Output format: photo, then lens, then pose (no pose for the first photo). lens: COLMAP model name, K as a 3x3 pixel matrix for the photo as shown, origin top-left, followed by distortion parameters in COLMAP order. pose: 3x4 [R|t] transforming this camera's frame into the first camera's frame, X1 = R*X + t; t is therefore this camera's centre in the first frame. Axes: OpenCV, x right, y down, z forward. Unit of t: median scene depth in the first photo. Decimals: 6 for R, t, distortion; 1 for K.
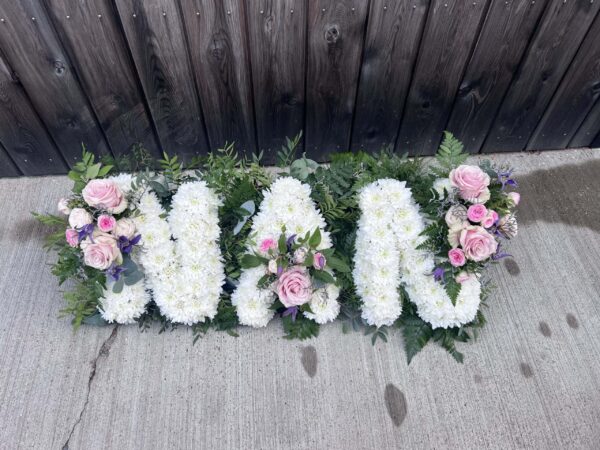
lens RADIAL K [[451.6, 0, 298.9], [0, 451.6, 229.2], [0, 0, 1]] dist [0.059566, -0.061288]
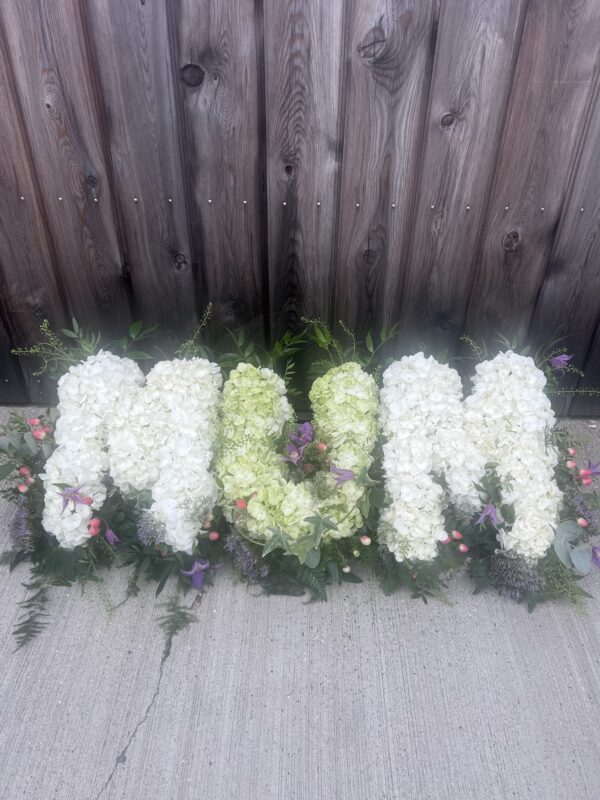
lens RADIAL K [[602.1, 0, 301.3], [0, 602.1, 411.2], [0, 0, 1]] dist [0.059566, -0.061288]
pose [[0.995396, 0.062086, -0.073020, -0.195774], [-0.081863, 0.946945, -0.310795, 0.225272], [0.049850, 0.315342, 0.947668, 0.040359]]
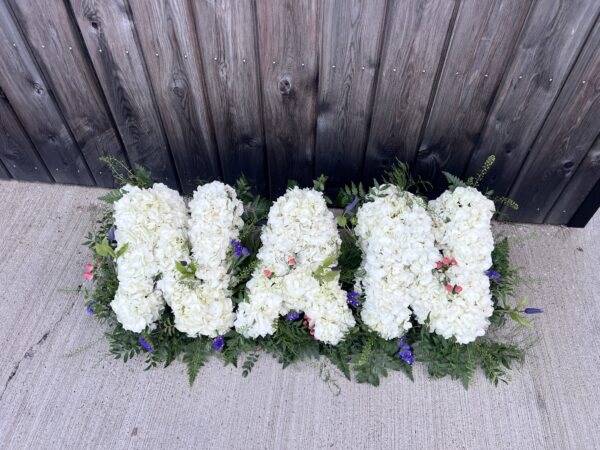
lens RADIAL K [[451.6, 0, 302.0], [0, 451.6, 230.5], [0, 0, 1]] dist [0.059566, -0.061288]
pose [[0.982623, 0.141545, -0.120067, 0.268641], [-0.147871, 0.987960, -0.045480, -0.058329], [0.112184, 0.062444, 0.991723, 0.001414]]
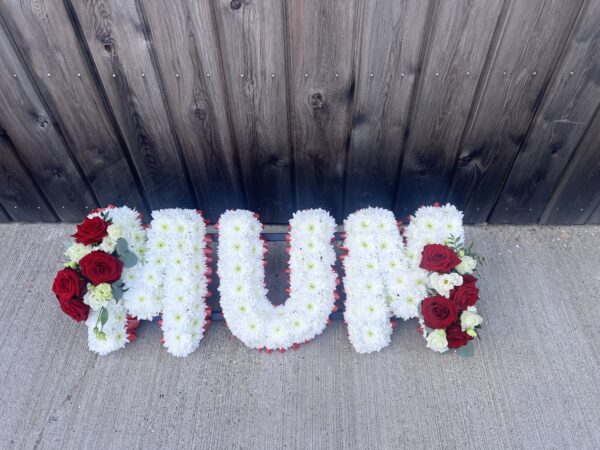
lens RADIAL K [[451.6, 0, 303.3], [0, 451.6, 230.0], [0, 0, 1]] dist [0.059566, -0.061288]
pose [[0.994887, 0.058333, -0.082439, 0.132679], [-0.064772, 0.994868, -0.077729, -0.074428], [0.077482, 0.082671, 0.993560, 0.069333]]
